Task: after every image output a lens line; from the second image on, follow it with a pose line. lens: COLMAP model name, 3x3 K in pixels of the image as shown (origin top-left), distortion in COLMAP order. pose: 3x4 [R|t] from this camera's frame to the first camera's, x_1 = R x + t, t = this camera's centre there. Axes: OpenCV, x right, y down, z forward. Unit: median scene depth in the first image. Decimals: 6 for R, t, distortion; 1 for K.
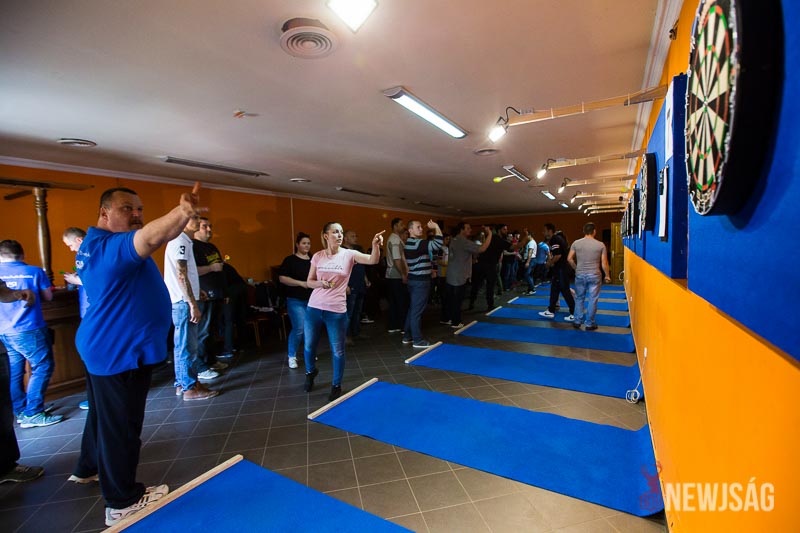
lens RADIAL K [[376.2, 0, 396.9], [0, 376.2, 263.2], [0, 0, 1]] dist [-0.011397, 0.000957]
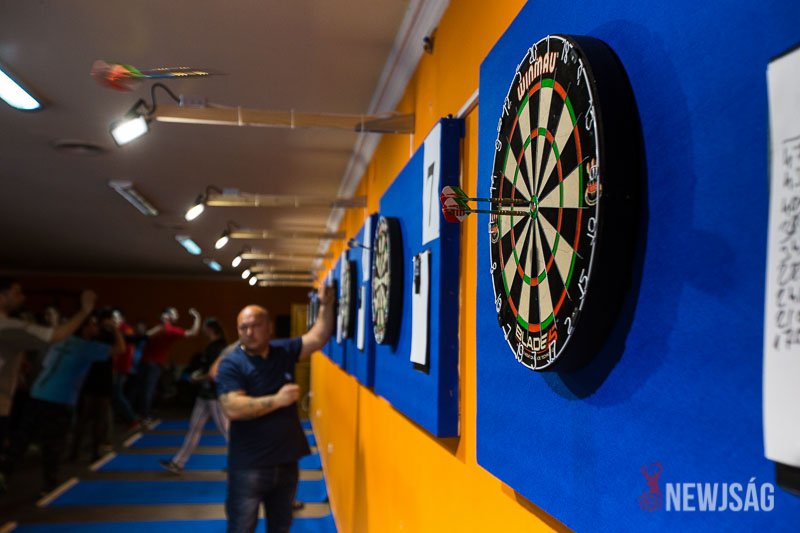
lens RADIAL K [[774.9, 0, 401.0], [0, 774.9, 268.4], [0, 0, 1]] dist [0.002659, 0.000000]
pose [[0.781419, 0.090556, 0.617401, -0.104995], [-0.008497, 0.990866, -0.134580, -0.054967], [-0.623949, 0.099917, 0.775051, 0.027969]]
